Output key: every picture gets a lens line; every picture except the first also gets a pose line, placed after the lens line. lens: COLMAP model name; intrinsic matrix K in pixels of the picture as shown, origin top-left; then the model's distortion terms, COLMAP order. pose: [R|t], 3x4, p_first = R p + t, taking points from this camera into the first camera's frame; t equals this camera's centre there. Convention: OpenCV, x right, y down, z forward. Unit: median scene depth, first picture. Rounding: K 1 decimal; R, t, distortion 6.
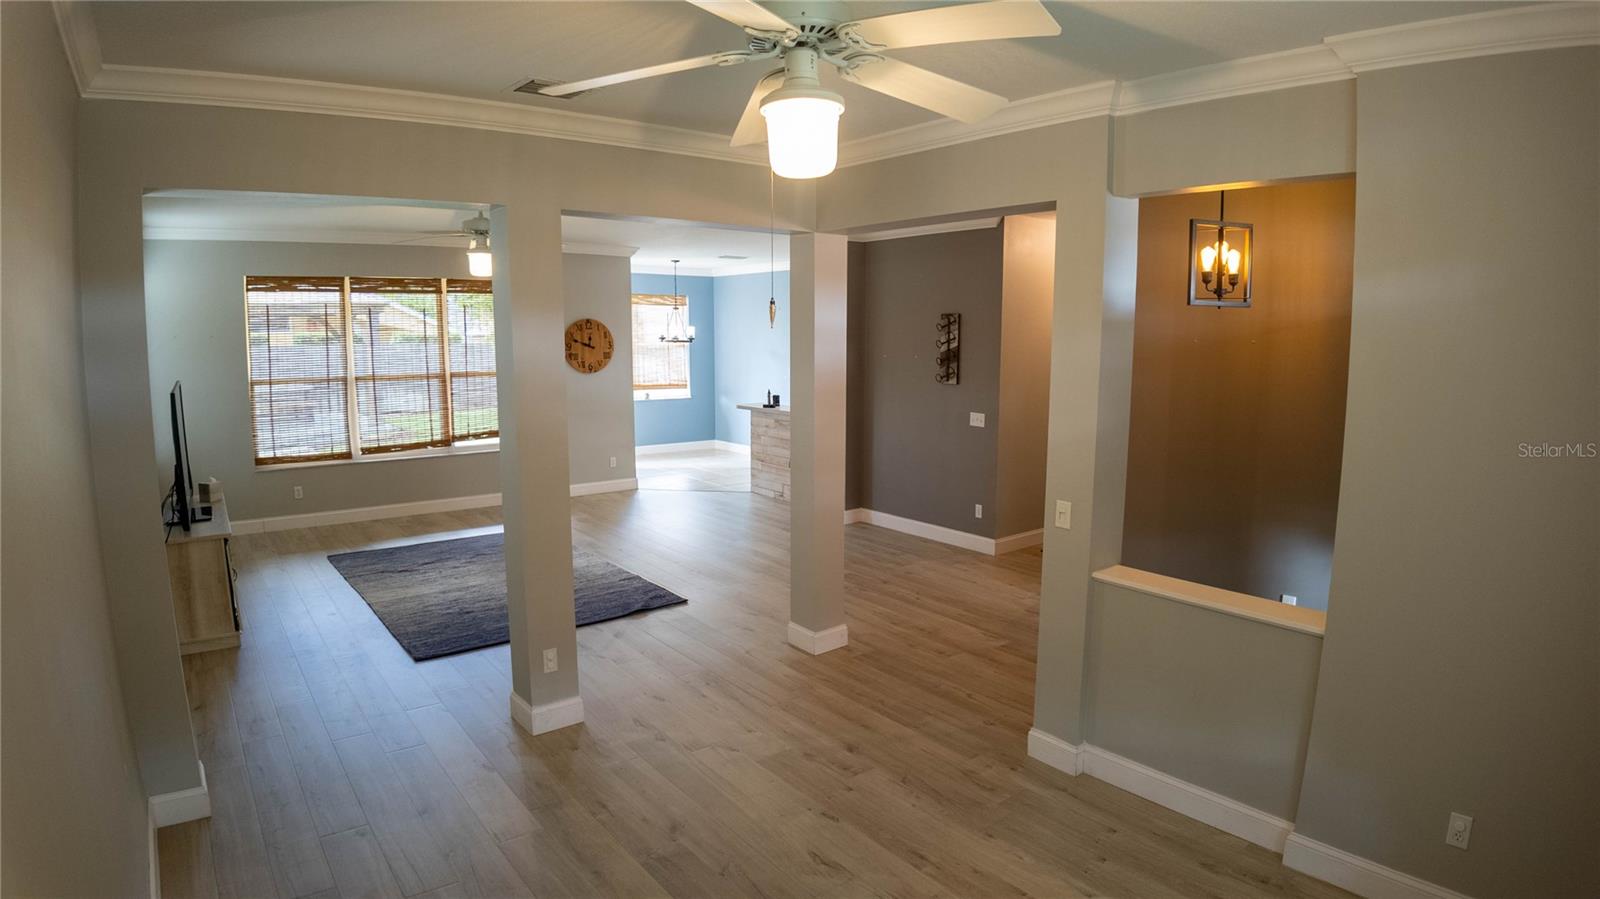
lens RADIAL K [[841.7, 0, 800.0], [0, 841.7, 449.5], [0, 0, 1]] dist [-0.111822, 0.002638]
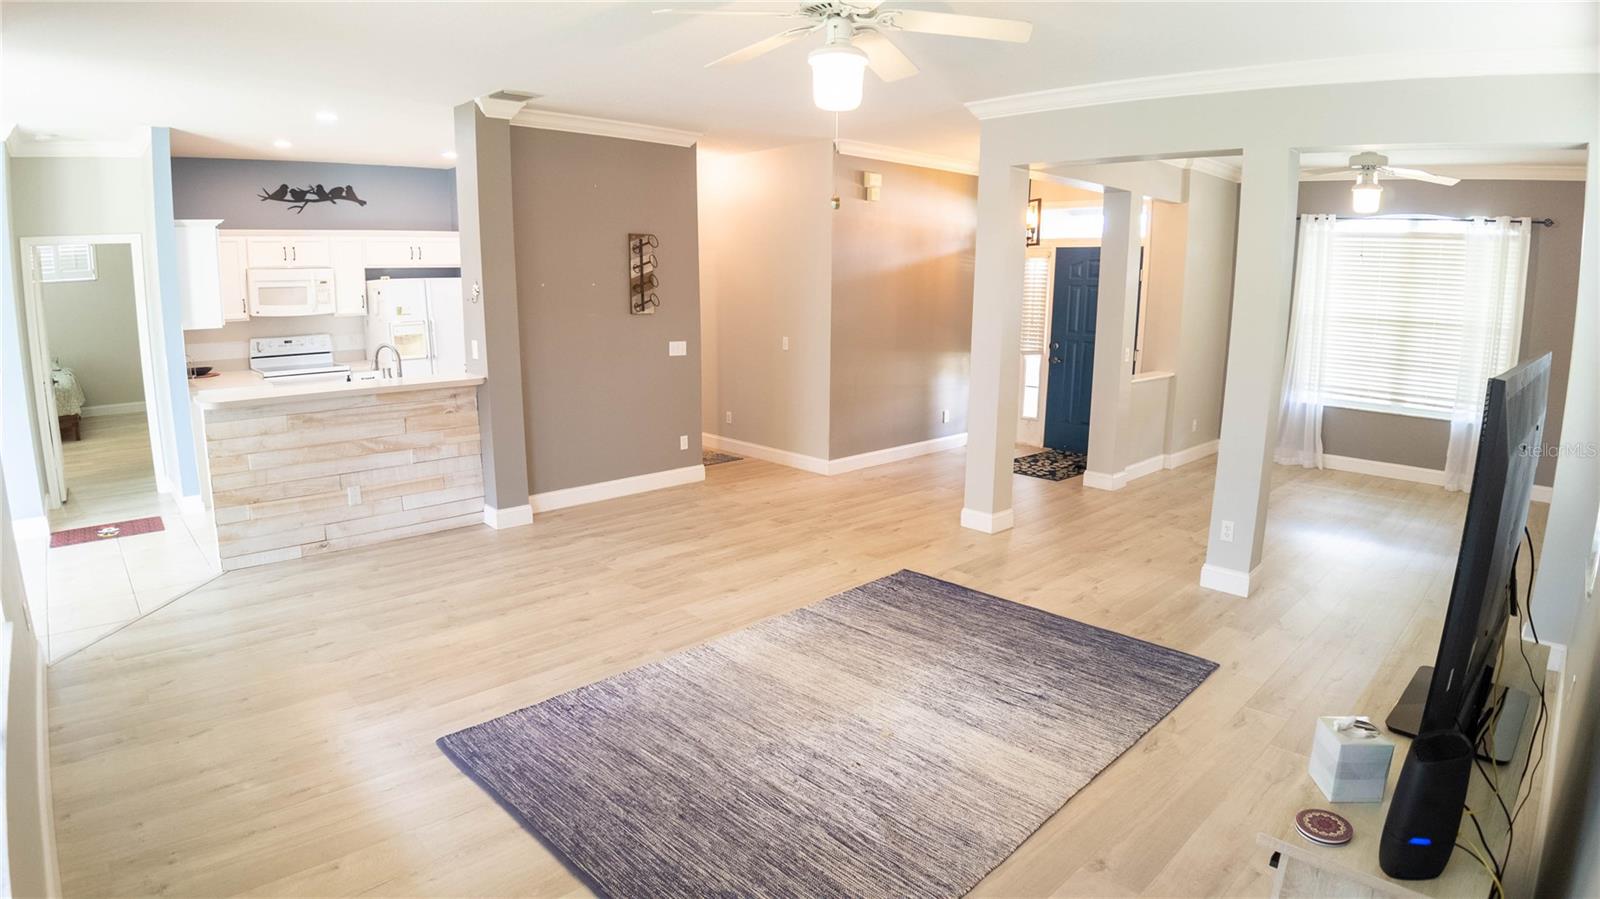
lens RADIAL K [[847.0, 0, 827.2], [0, 847.0, 448.2], [0, 0, 1]] dist [-0.060391, -0.046296]
pose [[-0.120278, -0.198730, 0.972646, -0.800831], [0.126420, 0.968716, 0.213560, -0.113892], [-0.984658, 0.148649, -0.091392, 0.973700]]
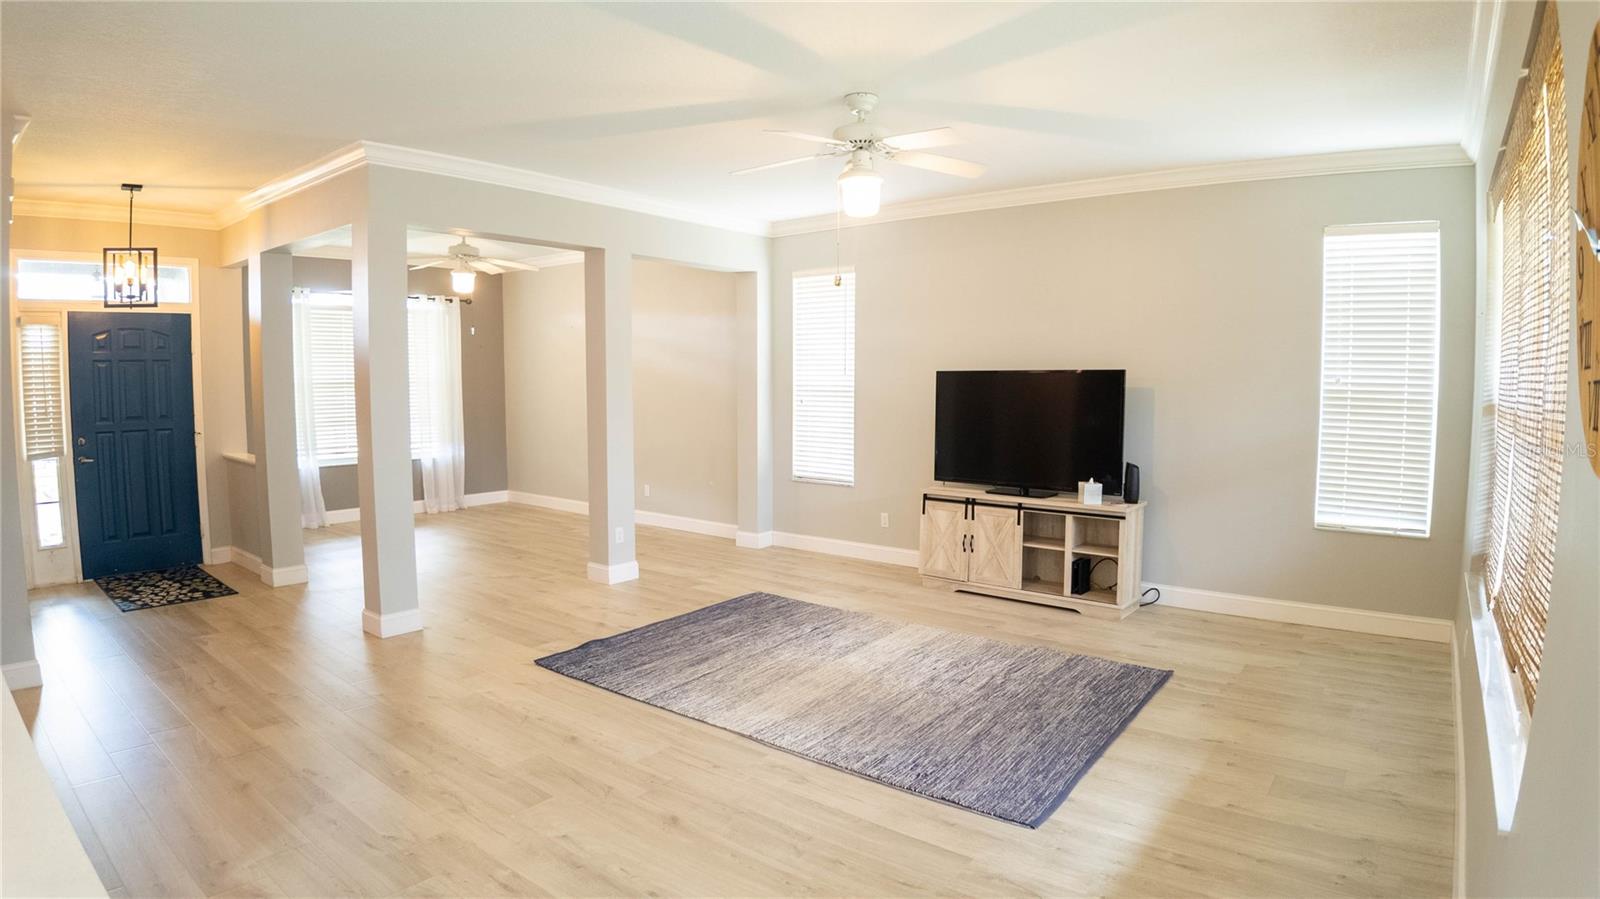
lens RADIAL K [[841.7, 0, 800.0], [0, 841.7, 449.5], [0, 0, 1]] dist [-0.111822, 0.002638]
pose [[-0.971516, 0.015833, -0.236445, -0.165632], [-0.037146, 0.975257, 0.217933, -0.153652], [0.234045, 0.220508, -0.946889, 1.476743]]
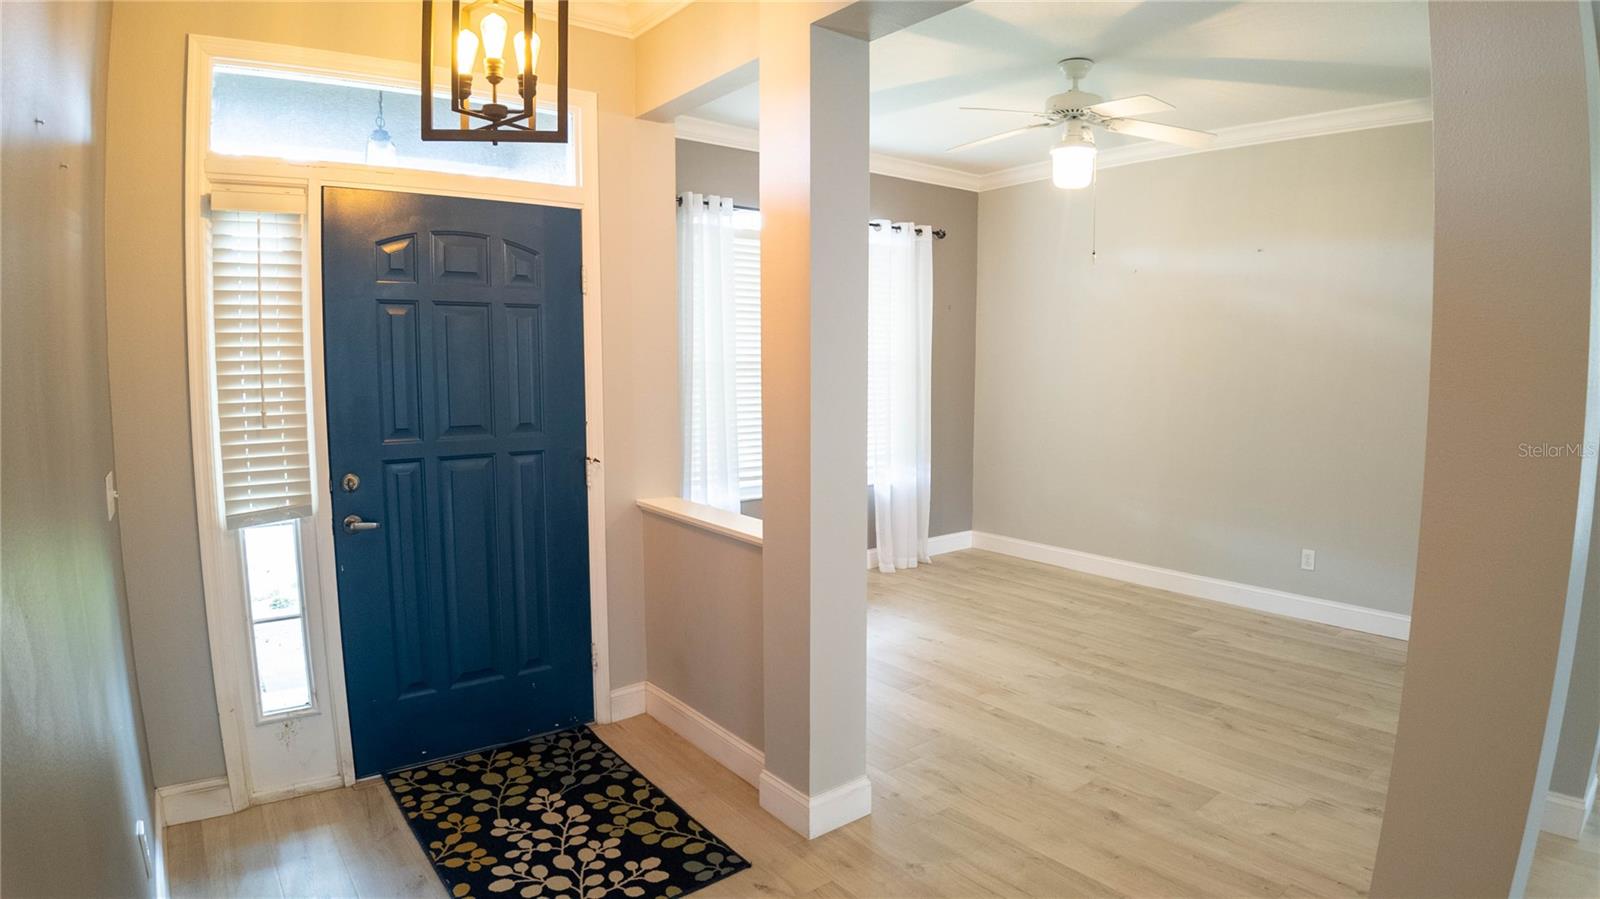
lens RADIAL K [[847.0, 0, 827.2], [0, 847.0, 448.2], [0, 0, 1]] dist [-0.060391, -0.046296]
pose [[-0.999684, -0.000024, -0.025118, 0.181866], [-0.006060, 0.970694, 0.240241, -0.065476], [0.024376, 0.240318, -0.970388, 0.893641]]
